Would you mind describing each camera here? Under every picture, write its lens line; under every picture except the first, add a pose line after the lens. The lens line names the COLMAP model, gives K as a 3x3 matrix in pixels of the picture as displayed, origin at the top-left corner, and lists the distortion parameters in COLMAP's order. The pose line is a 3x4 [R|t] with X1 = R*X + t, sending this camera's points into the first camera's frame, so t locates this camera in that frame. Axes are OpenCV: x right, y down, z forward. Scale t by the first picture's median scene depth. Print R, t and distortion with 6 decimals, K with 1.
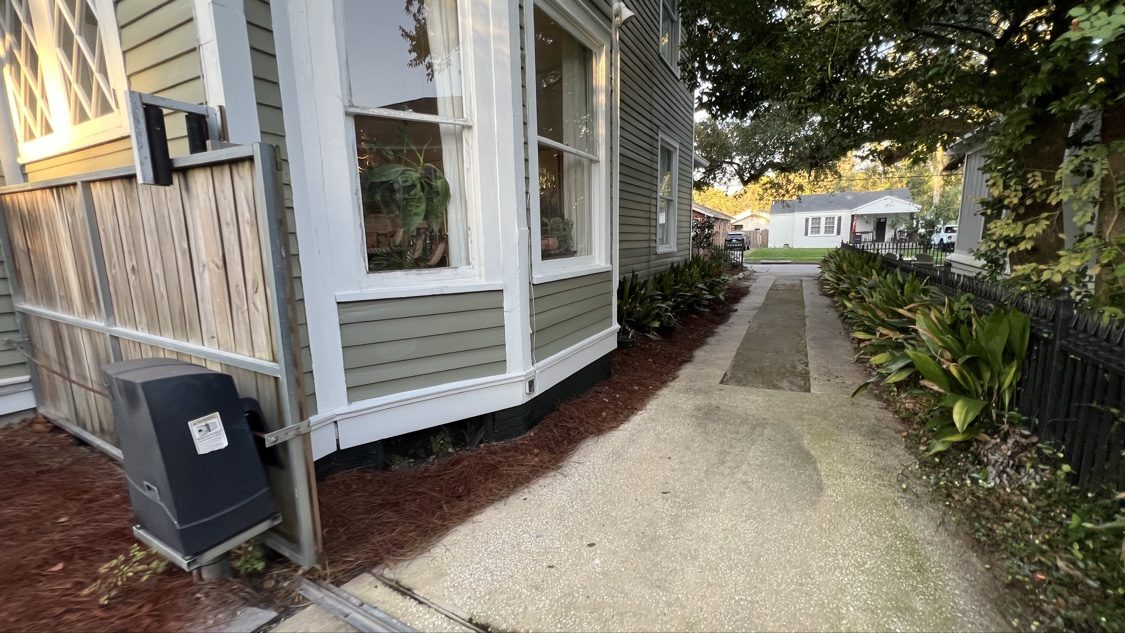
lens RADIAL K [[451.9, 0, 558.5], [0, 451.9, 314.7], [0, 0, 1]] dist [0.000346, 0.000383]
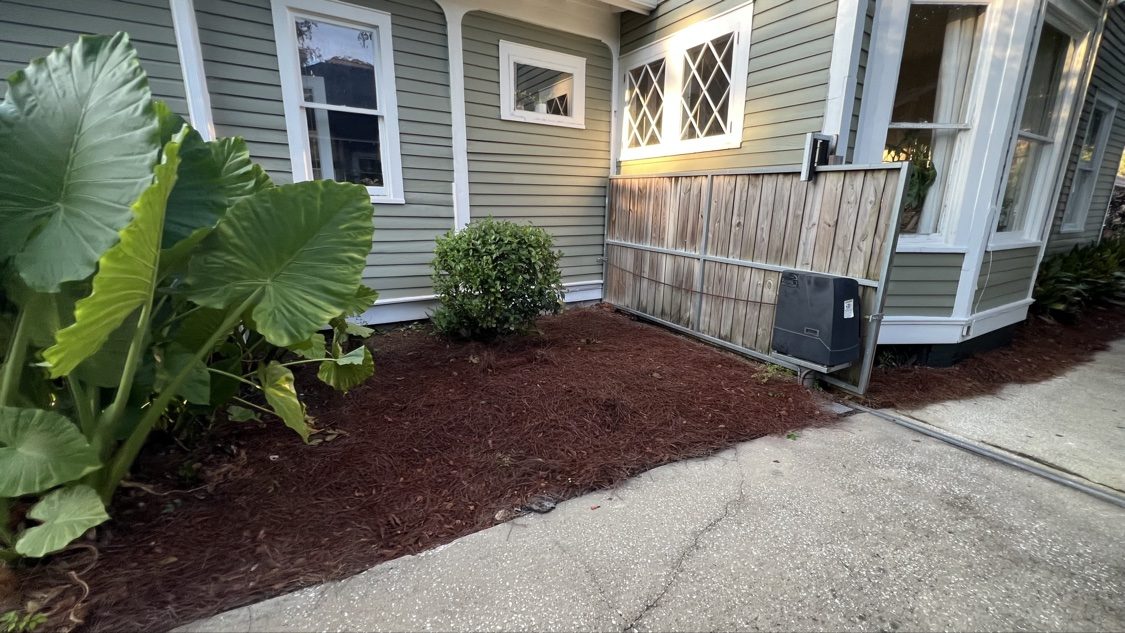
lens RADIAL K [[451.9, 0, 566.8], [0, 451.9, 312.3], [0, 0, 1]] dist [0.000346, 0.000383]
pose [[0.864109, 0.145585, -0.481789, -0.432340], [-0.112384, 0.988894, 0.097254, 0.108966], [0.490597, -0.029893, 0.870874, -0.671667]]
